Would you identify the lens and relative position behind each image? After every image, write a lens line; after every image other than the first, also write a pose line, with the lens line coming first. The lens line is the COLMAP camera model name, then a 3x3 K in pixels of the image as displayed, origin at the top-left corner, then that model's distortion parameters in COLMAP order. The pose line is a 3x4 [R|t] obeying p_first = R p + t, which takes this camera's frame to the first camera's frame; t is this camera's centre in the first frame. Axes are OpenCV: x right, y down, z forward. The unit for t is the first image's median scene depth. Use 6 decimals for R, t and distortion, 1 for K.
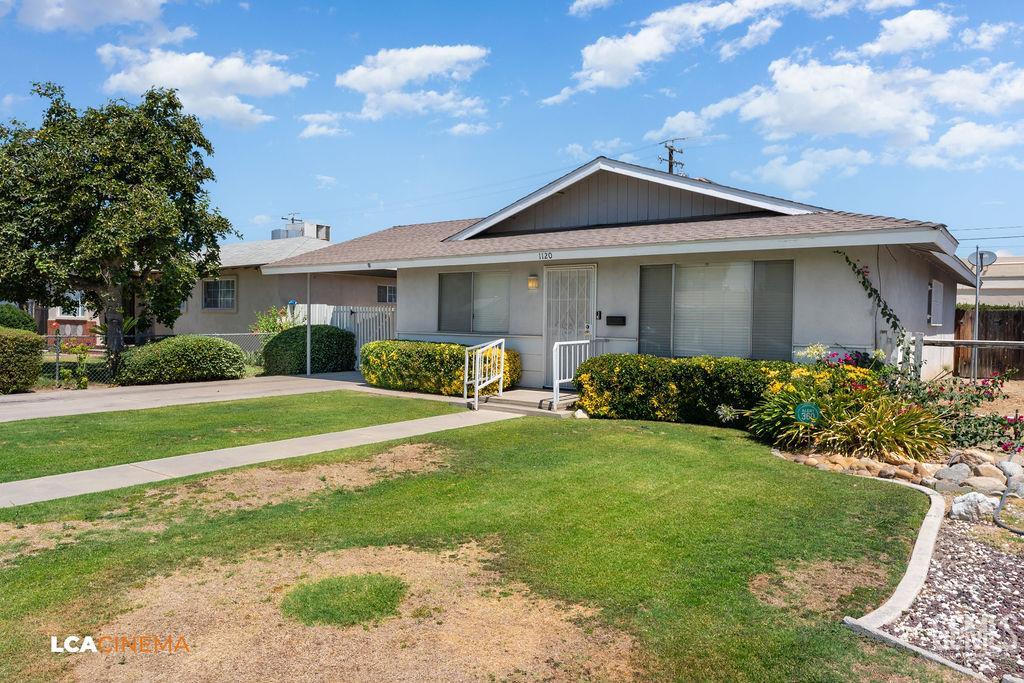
lens RADIAL K [[706.3, 0, 512.0], [0, 706.3, 341.5], [0, 0, 1]] dist [0.003466, 0.000817]
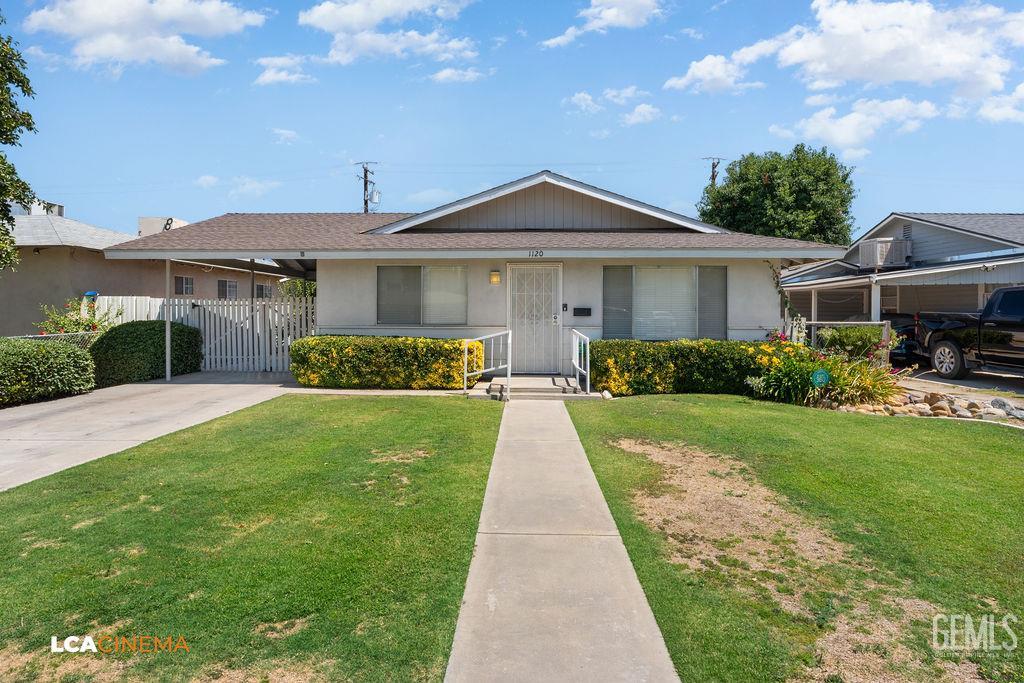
lens RADIAL K [[554.5, 0, 513.1], [0, 554.5, 313.7], [0, 0, 1]] dist [0.001222, -0.000356]
pose [[0.813097, -0.013413, 0.581973, -0.449171], [0.027111, 0.999522, -0.014841, -0.014788], [-0.581496, 0.027845, 0.813072, 0.297081]]
